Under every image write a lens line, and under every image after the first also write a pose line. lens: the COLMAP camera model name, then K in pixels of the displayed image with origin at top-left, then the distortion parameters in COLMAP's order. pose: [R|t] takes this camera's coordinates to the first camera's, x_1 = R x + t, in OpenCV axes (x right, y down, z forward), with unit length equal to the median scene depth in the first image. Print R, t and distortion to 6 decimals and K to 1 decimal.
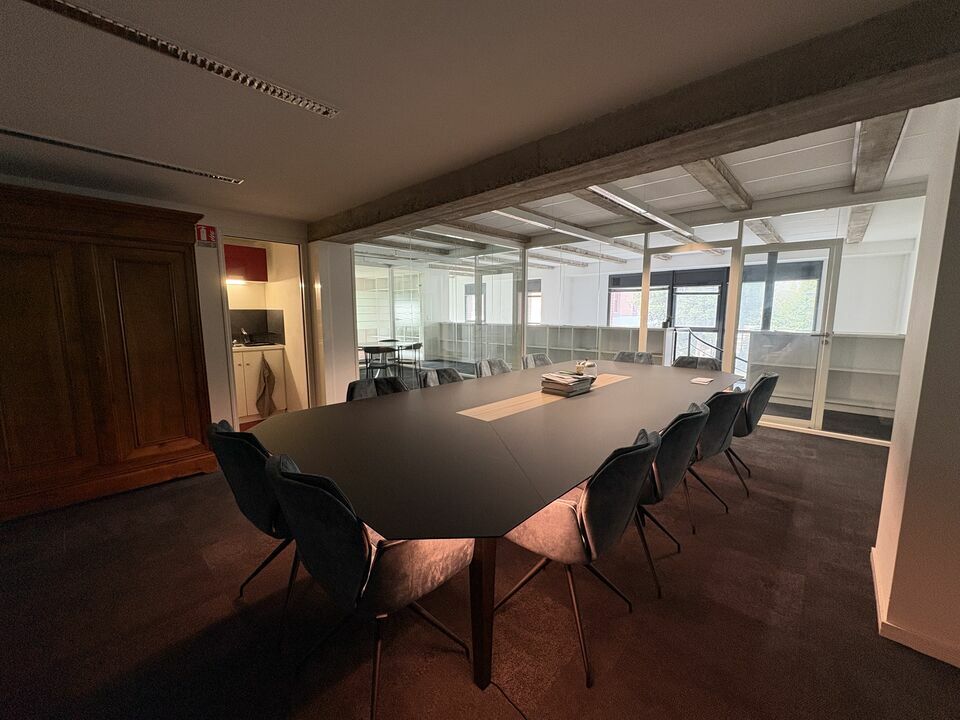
lens RADIAL K [[382.2, 0, 479.8], [0, 382.2, 358.1], [0, 0, 1]] dist [-0.004540, 0.001145]
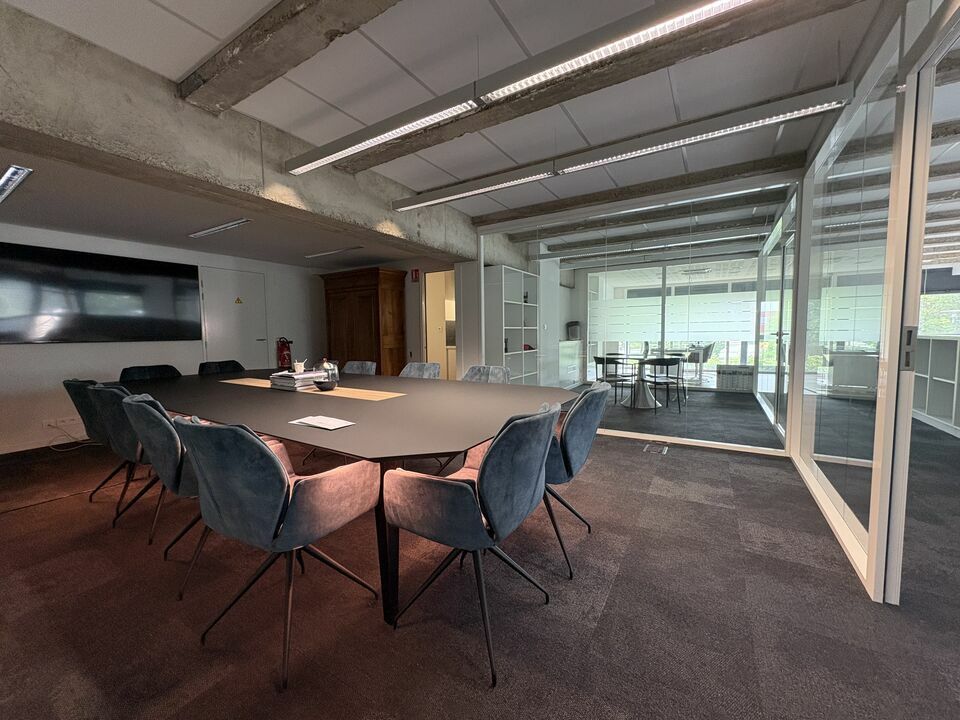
lens RADIAL K [[382.2, 0, 479.0], [0, 382.2, 359.8], [0, 0, 1]] dist [-0.004540, 0.001145]
pose [[0.197887, 0.067054, -0.977929, 1.297775], [-0.109236, 0.992952, 0.045980, -0.084061], [0.974119, 0.097726, 0.203817, 1.265712]]
